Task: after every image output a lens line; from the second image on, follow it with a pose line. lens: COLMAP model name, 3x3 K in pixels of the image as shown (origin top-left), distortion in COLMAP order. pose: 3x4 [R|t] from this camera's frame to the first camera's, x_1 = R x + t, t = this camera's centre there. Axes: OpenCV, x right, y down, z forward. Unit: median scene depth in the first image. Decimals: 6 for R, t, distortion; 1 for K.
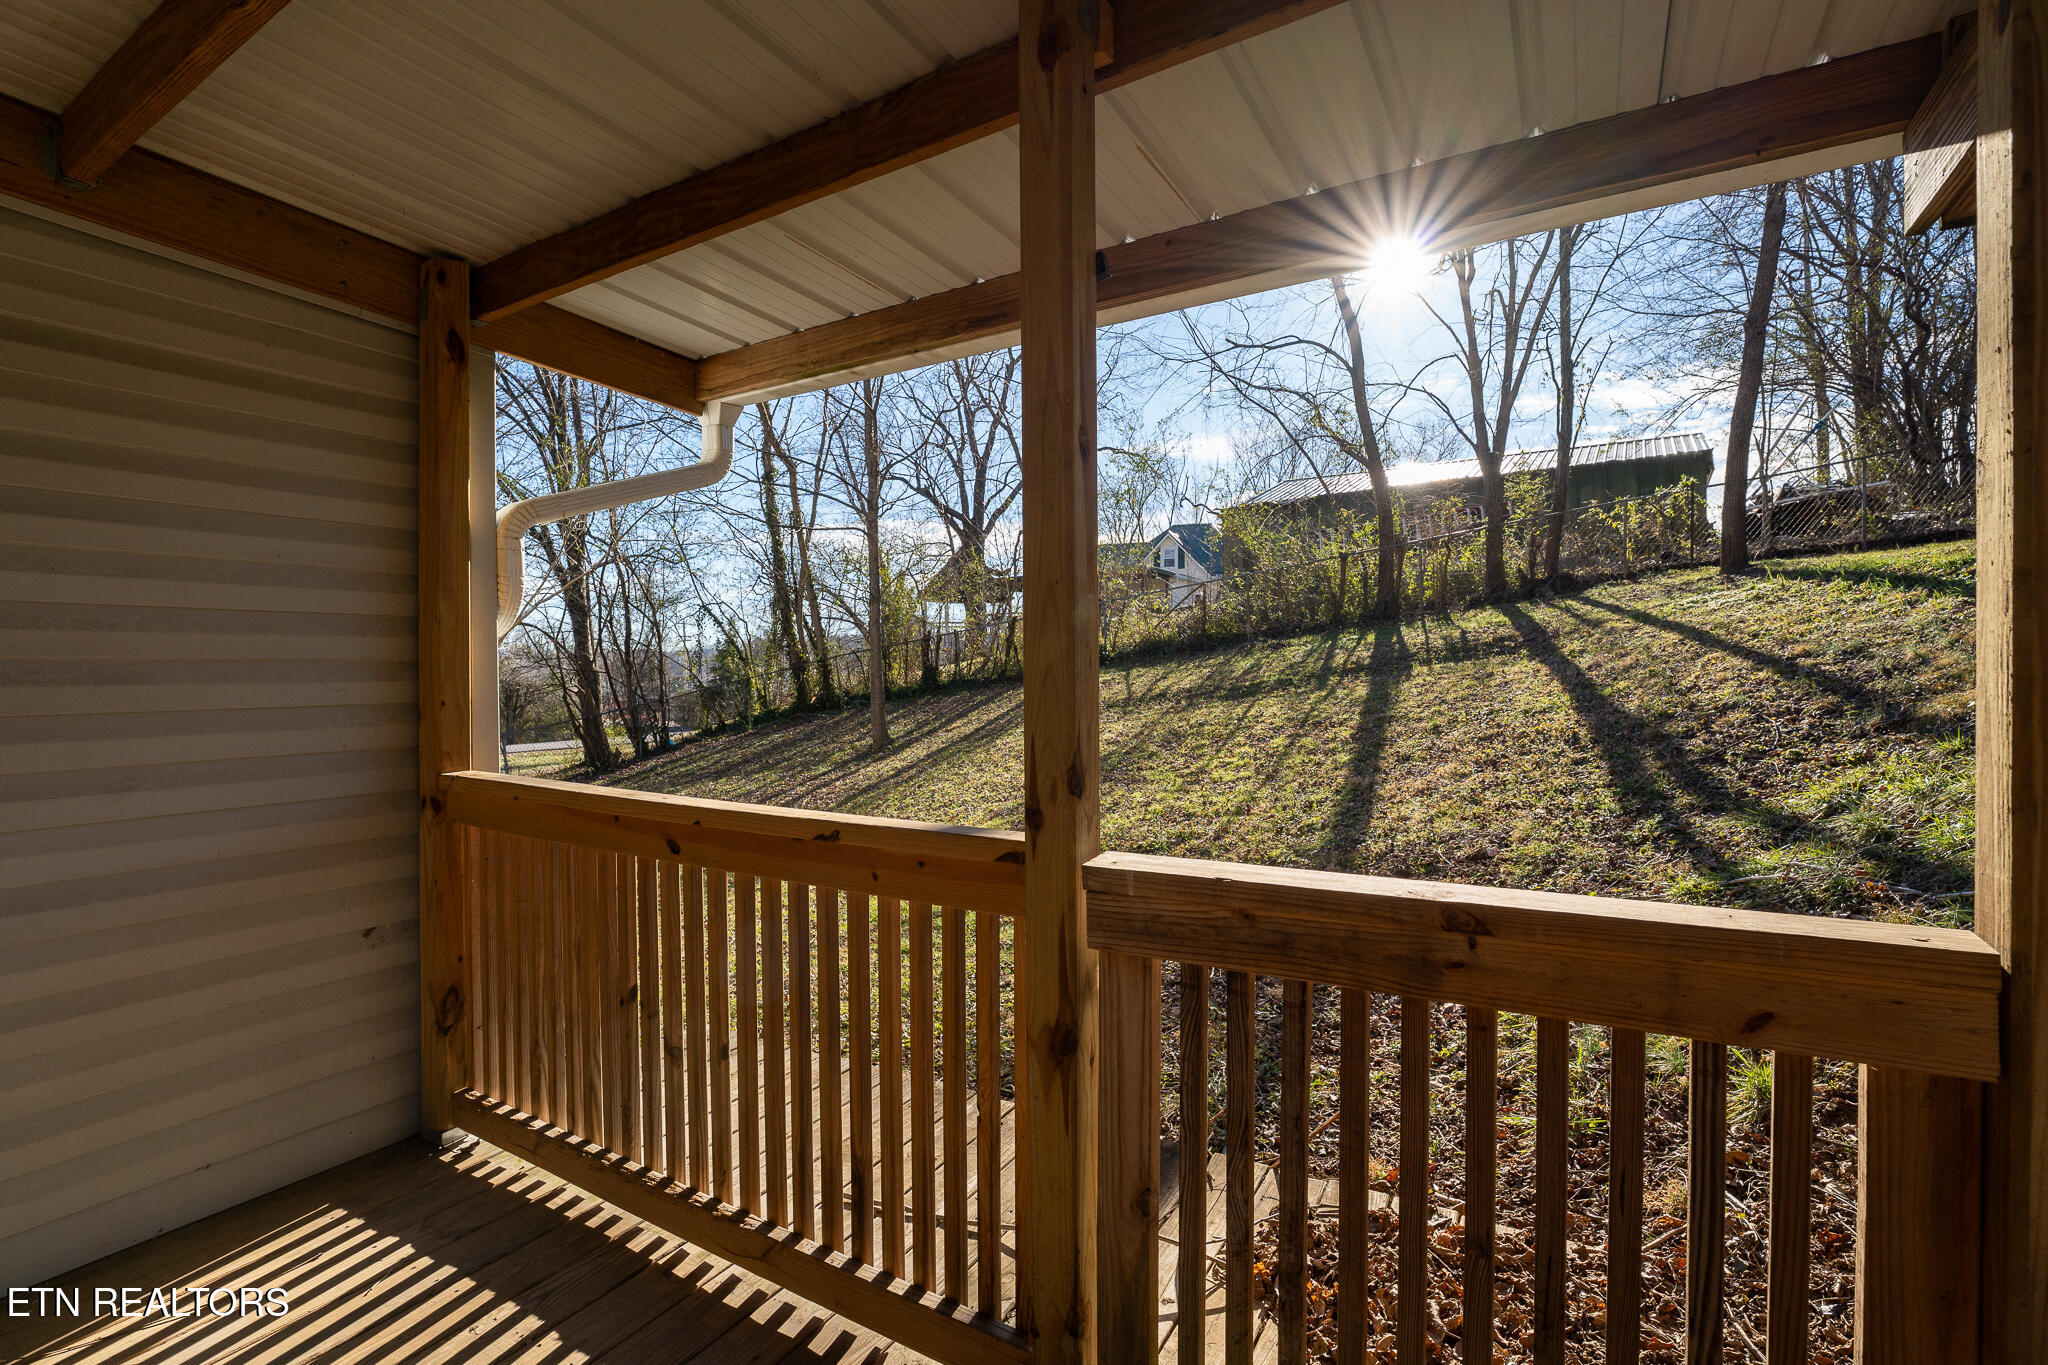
lens RADIAL K [[928.8, 0, 1023.0], [0, 928.8, 677.9], [0, 0, 1]] dist [-0.016853, 0.000937]
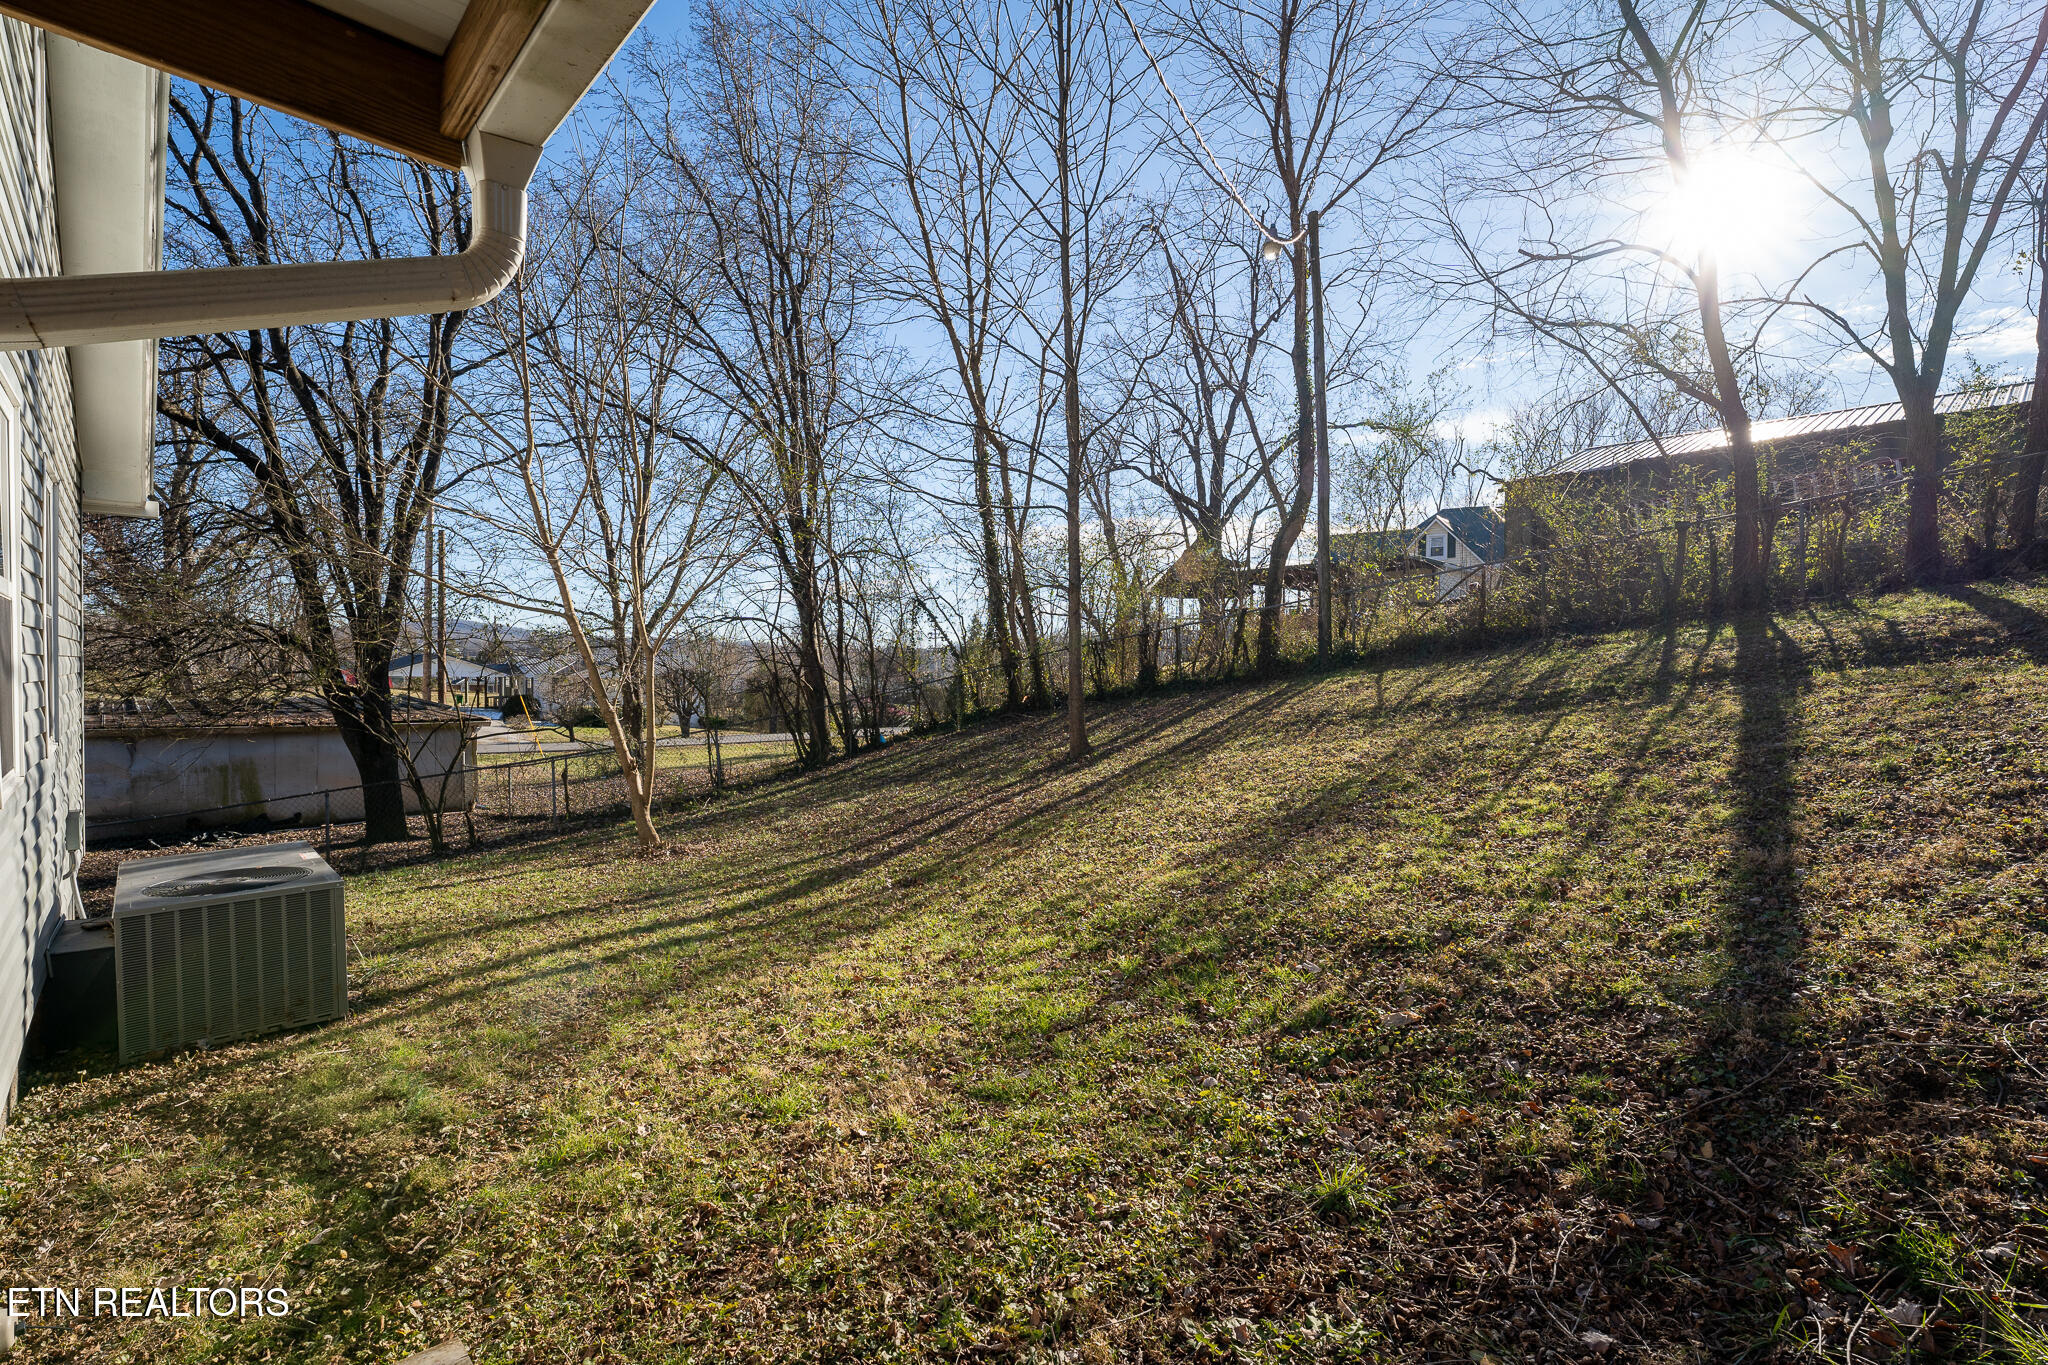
lens RADIAL K [[928.8, 0, 1023.0], [0, 928.8, 677.9], [0, 0, 1]] dist [-0.016853, 0.000937]
pose [[0.965725, 0.014981, -0.259133, 0.021204], [-0.014593, 0.999888, 0.003420, -0.001326], [0.259155, 0.000479, 0.965835, 0.135751]]
